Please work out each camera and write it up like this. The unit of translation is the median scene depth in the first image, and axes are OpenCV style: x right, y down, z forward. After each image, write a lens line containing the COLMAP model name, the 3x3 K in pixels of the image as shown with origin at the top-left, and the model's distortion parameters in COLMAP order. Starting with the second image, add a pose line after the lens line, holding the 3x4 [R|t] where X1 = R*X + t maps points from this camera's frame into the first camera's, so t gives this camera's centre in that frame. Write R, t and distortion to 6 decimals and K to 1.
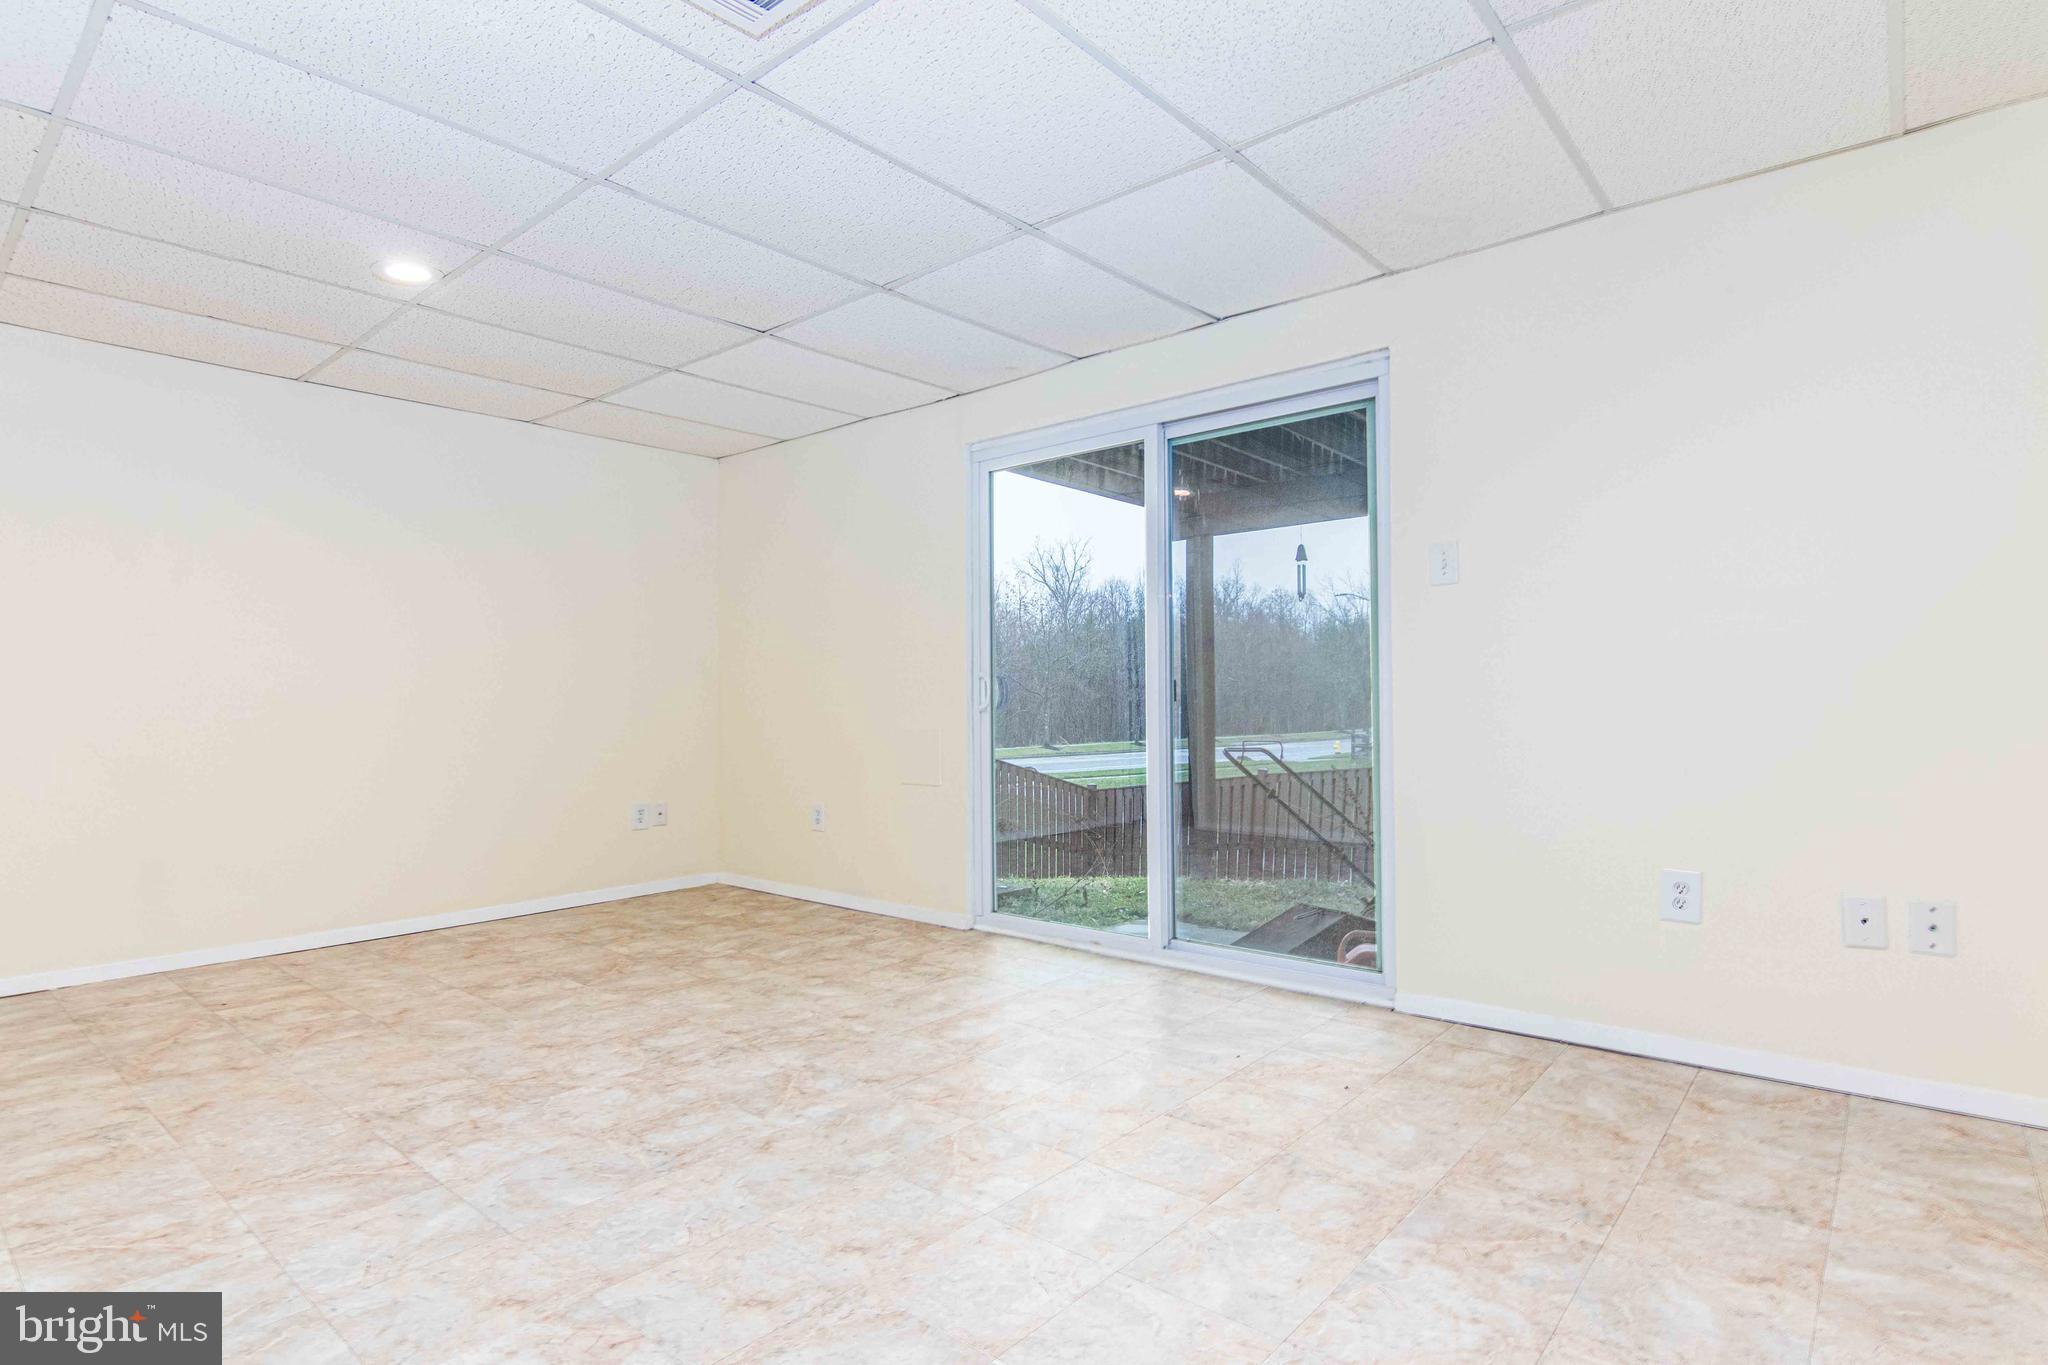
lens RADIAL K [[1040.4, 0, 1030.3], [0, 1040.4, 679.2], [0, 0, 1]] dist [0.000359, -0.006218]
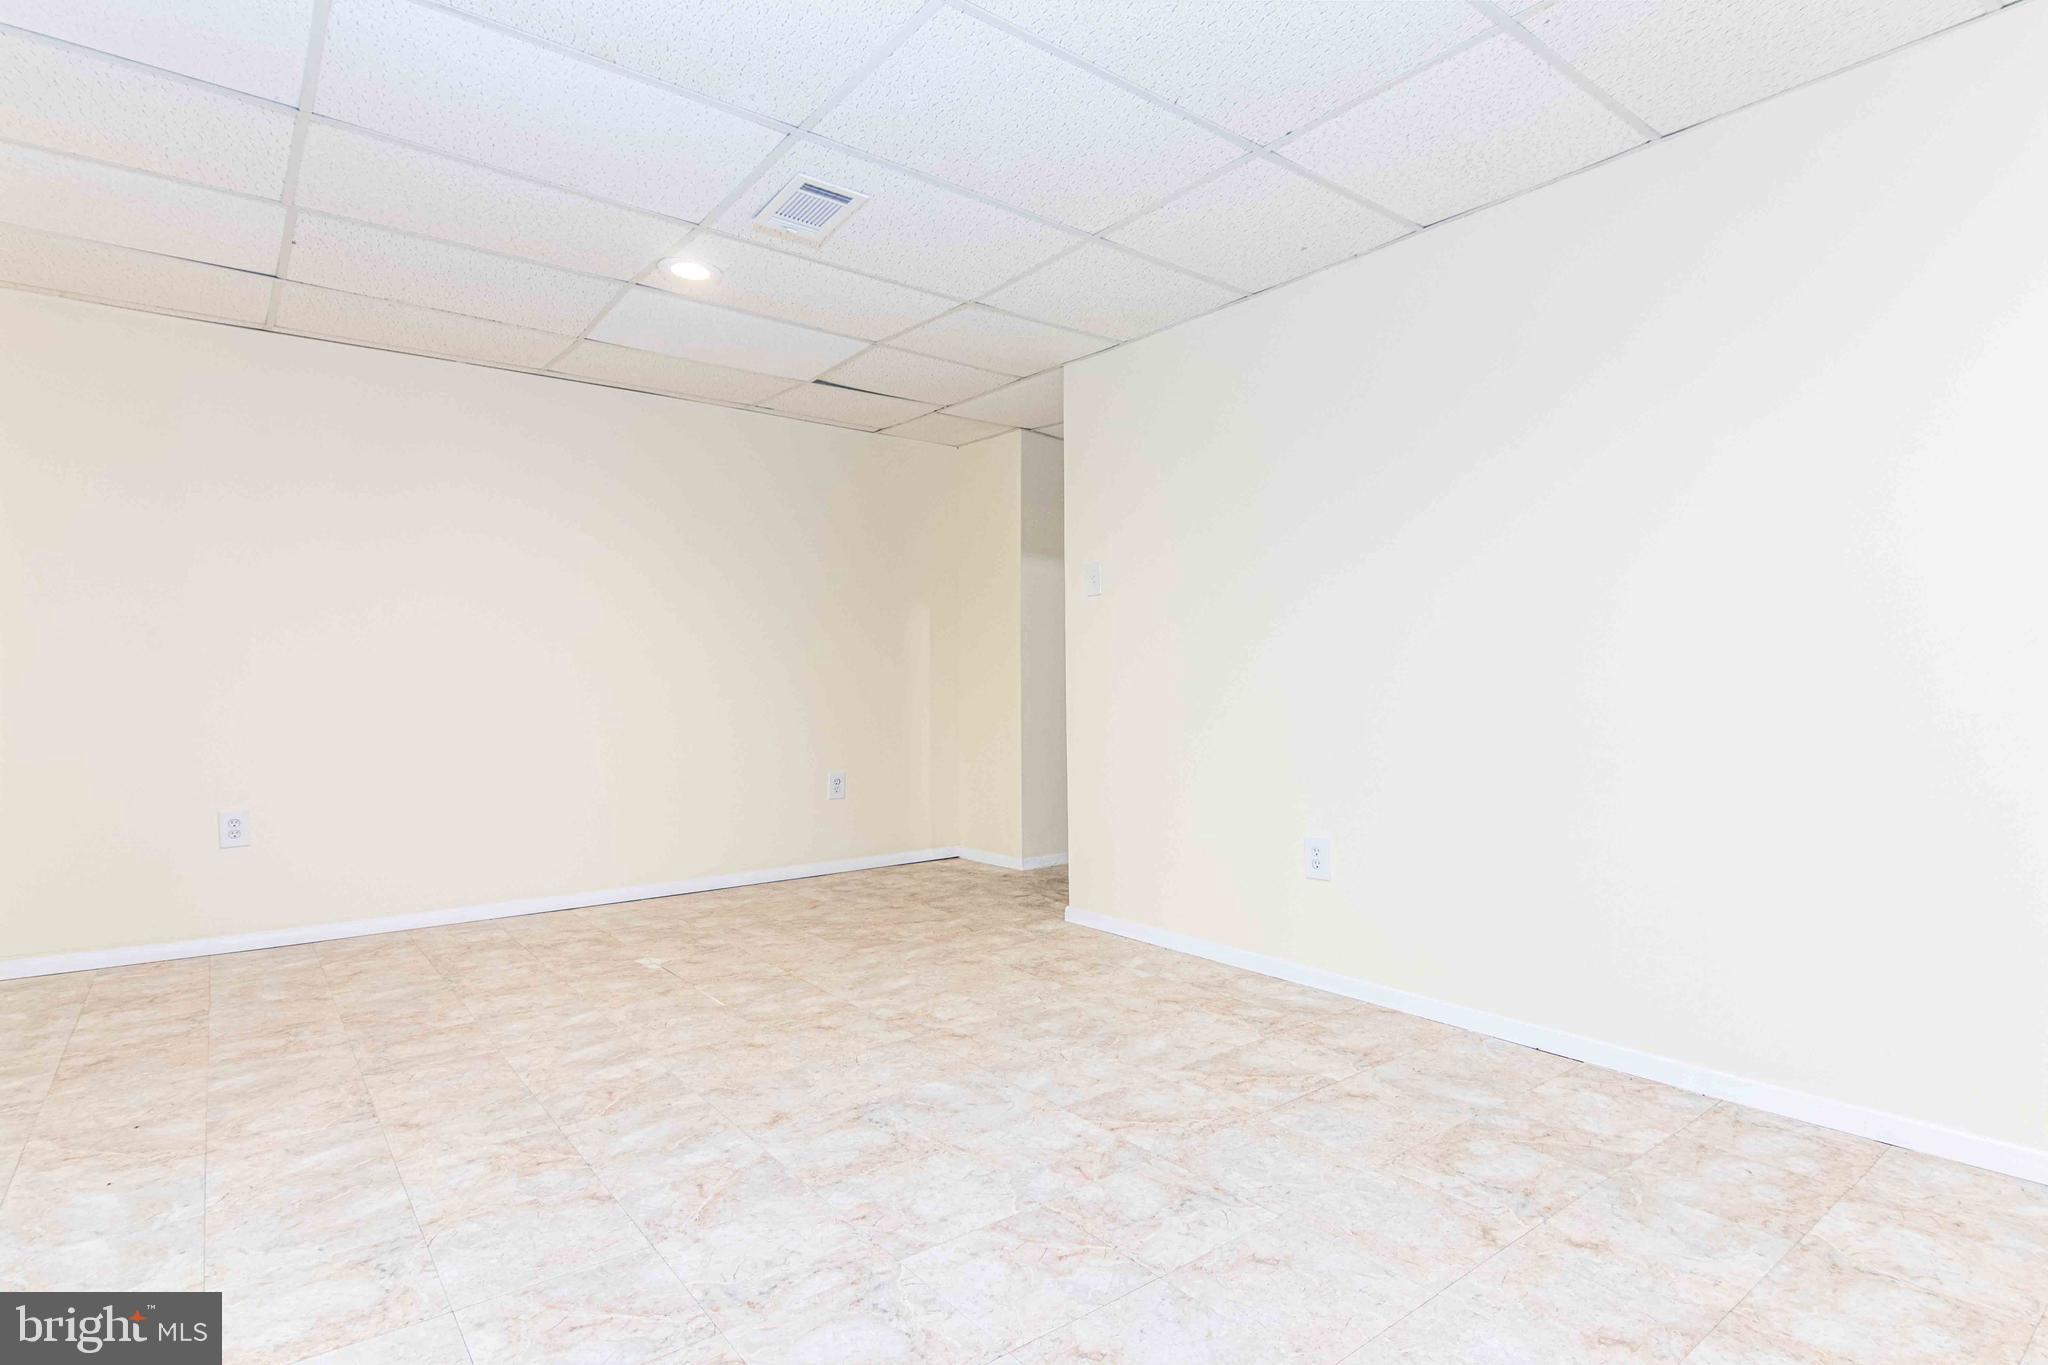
lens RADIAL K [[1040.4, 0, 1039.0], [0, 1040.4, 685.3], [0, 0, 1]] dist [0.000359, -0.006218]
pose [[-0.981493, 0.012506, 0.191090, -0.681254], [0.008757, 0.999753, -0.020449, 0.046244], [-0.191299, -0.018397, -0.981359, 1.890665]]
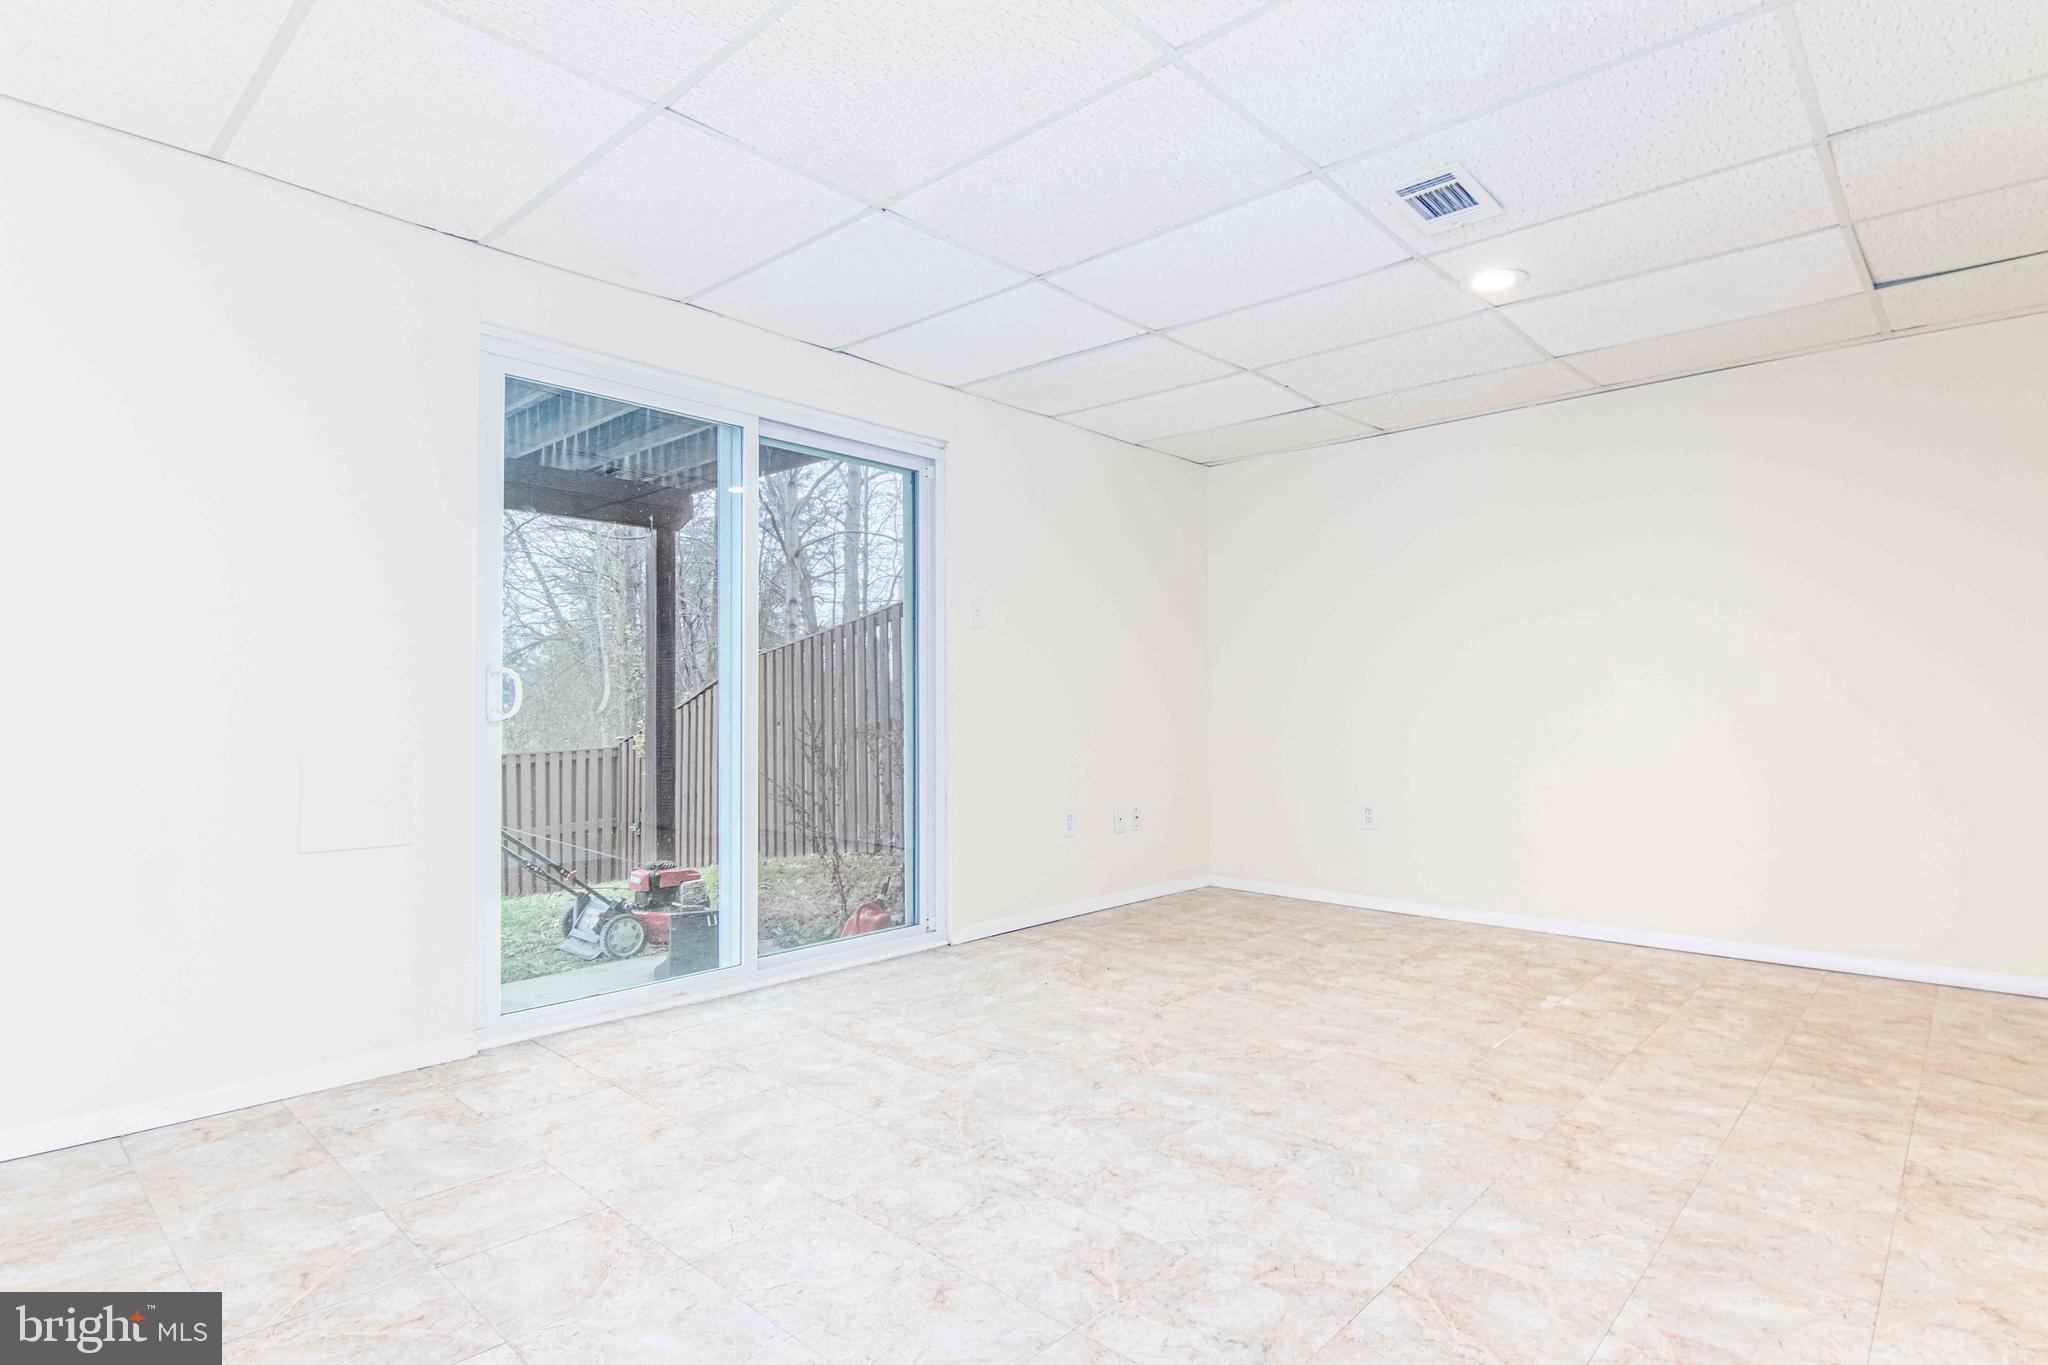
lens RADIAL K [[1040.4, 0, 1010.9], [0, 1040.4, 683.6], [0, 0, 1]] dist [0.000359, -0.006218]
pose [[0.050408, 0.032333, 0.998205, -1.323950], [-0.020141, 0.999305, -0.031352, 0.036365], [-0.998526, -0.018524, 0.051024, 1.175931]]
